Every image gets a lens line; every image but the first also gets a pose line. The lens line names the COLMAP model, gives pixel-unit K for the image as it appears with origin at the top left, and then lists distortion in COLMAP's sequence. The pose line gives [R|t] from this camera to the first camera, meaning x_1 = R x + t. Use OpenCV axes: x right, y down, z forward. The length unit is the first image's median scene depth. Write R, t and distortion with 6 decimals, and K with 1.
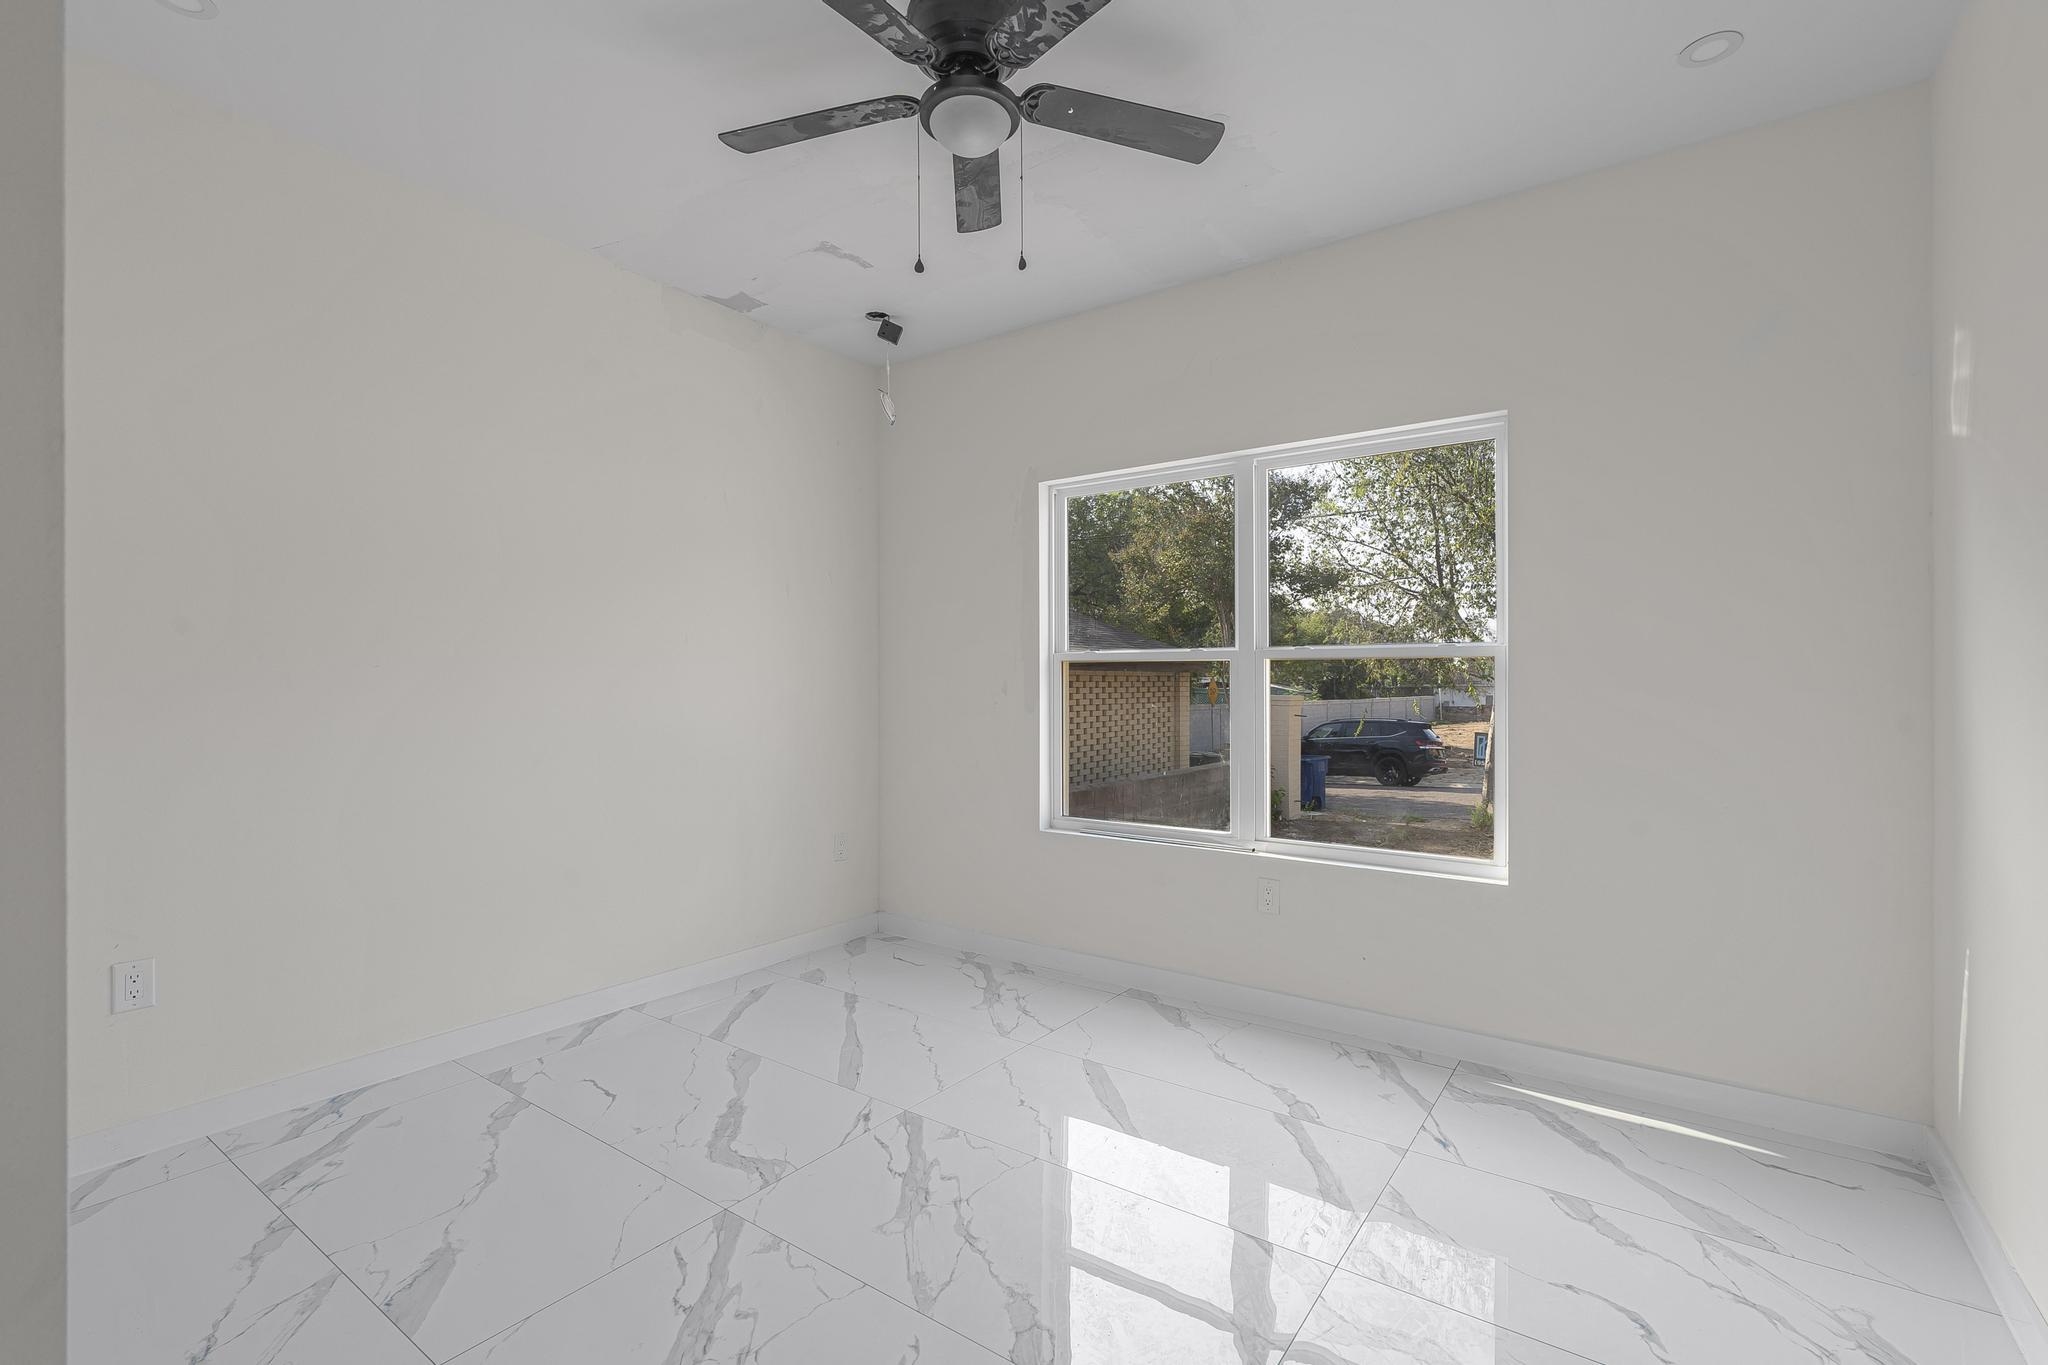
lens RADIAL K [[890.7, 0, 1024.0], [0, 890.7, 682.5], [0, 0, 1]] dist [0.000020, 0.000063]
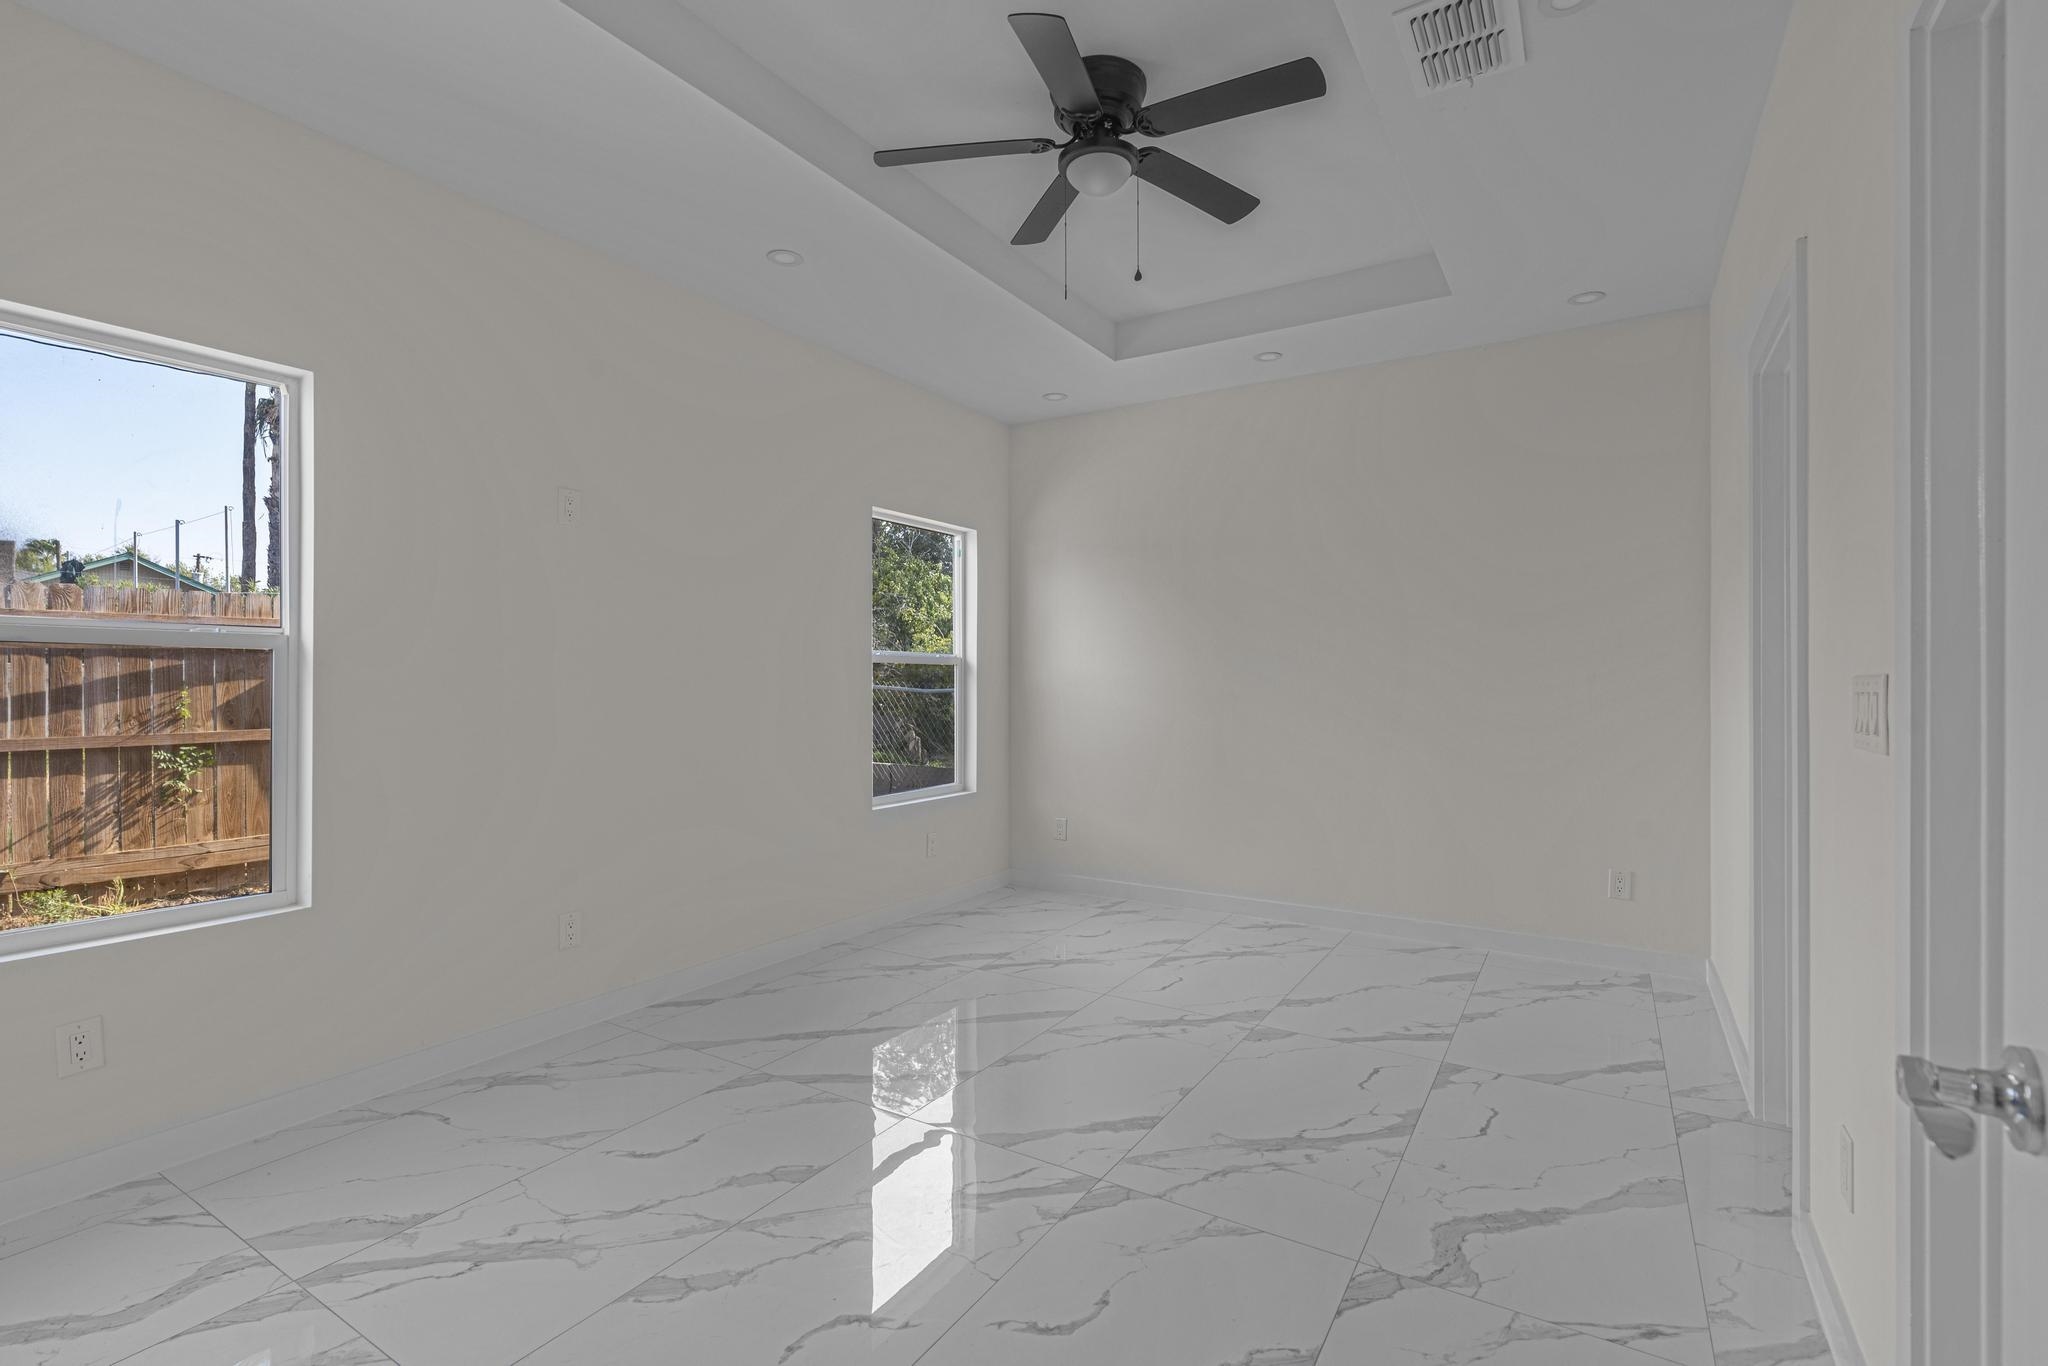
lens RADIAL K [[890.7, 0, 1024.0], [0, 890.7, 683.0], [0, 0, 1]] dist [0.000020, 0.000063]
pose [[-0.032713, -0.000504, 0.999465, -2.213071], [-0.002733, 0.999996, 0.000415, 0.001558], [-0.999461, -0.002718, -0.032714, 1.696061]]
